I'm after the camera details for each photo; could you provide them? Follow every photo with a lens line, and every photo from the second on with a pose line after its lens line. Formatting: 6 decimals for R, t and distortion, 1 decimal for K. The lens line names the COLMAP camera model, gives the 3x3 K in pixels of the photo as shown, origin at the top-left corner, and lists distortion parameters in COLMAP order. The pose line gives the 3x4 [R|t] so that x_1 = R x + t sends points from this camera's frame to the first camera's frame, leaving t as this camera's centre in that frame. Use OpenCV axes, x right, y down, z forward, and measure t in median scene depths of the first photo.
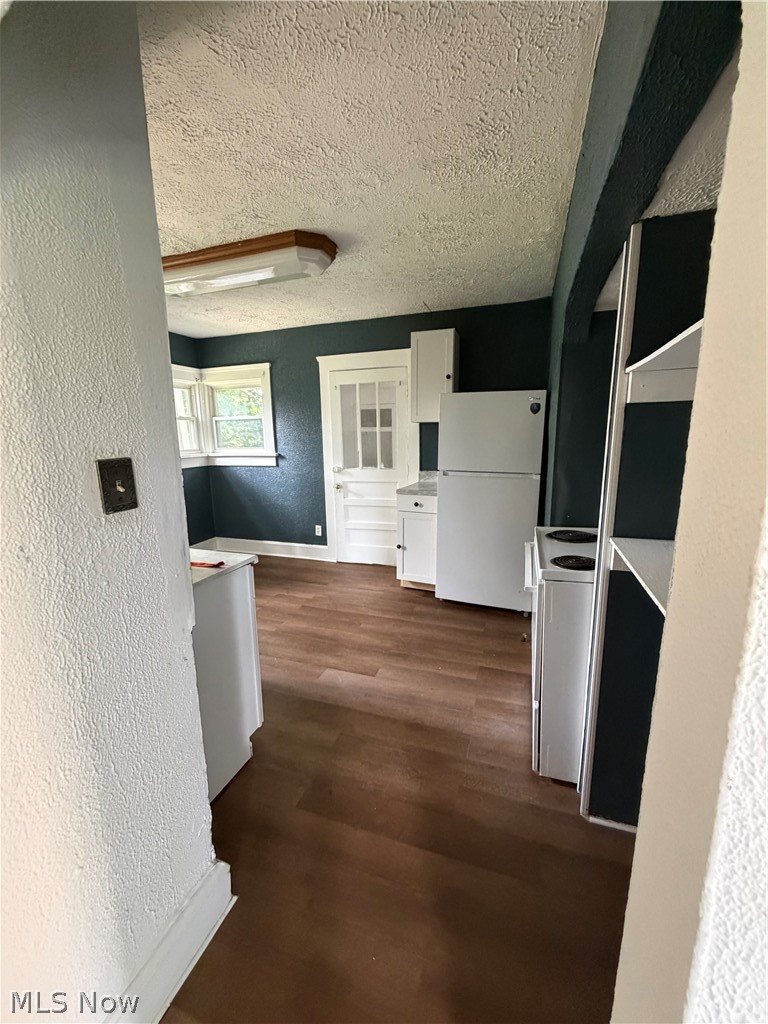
lens RADIAL K [[418.5, 0, 385.4], [0, 418.5, 507.9], [0, 0, 1]] dist [0.000176, 0.000018]
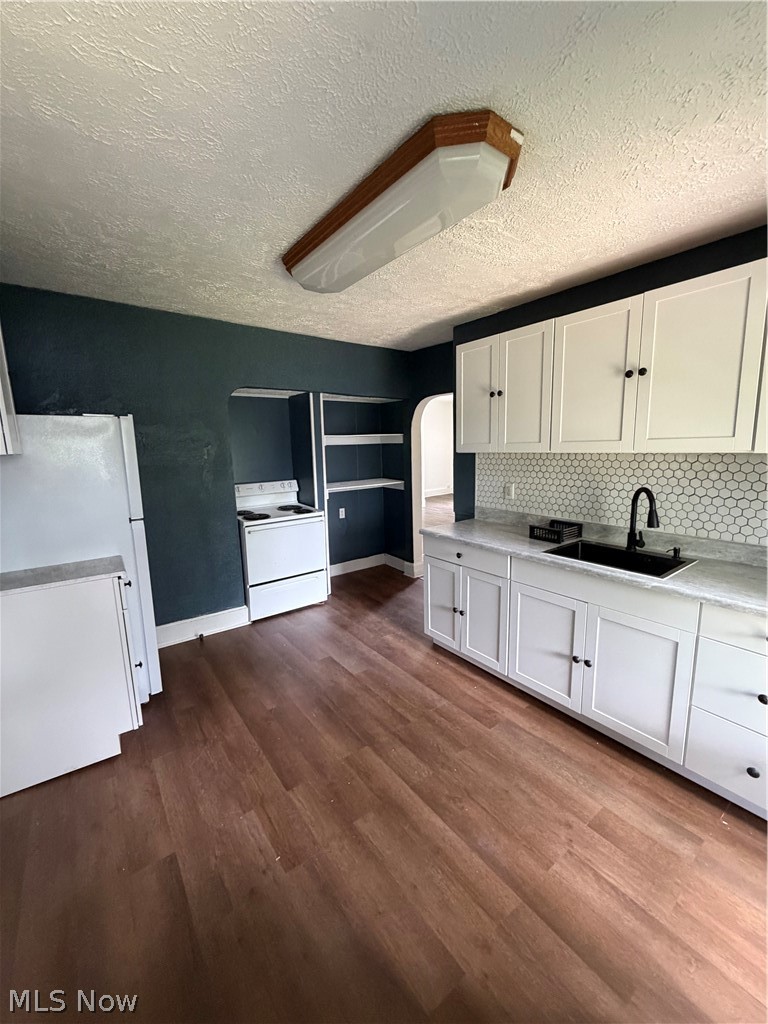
lens RADIAL K [[418.5, 0, 382.9], [0, 418.5, 510.8], [0, 0, 1]] dist [0.000176, 0.000018]
pose [[-0.834468, -0.053789, 0.548425, -0.589669], [0.139828, 0.941984, 0.305148, -0.254888], [-0.533021, 0.331321, -0.778534, 1.269825]]
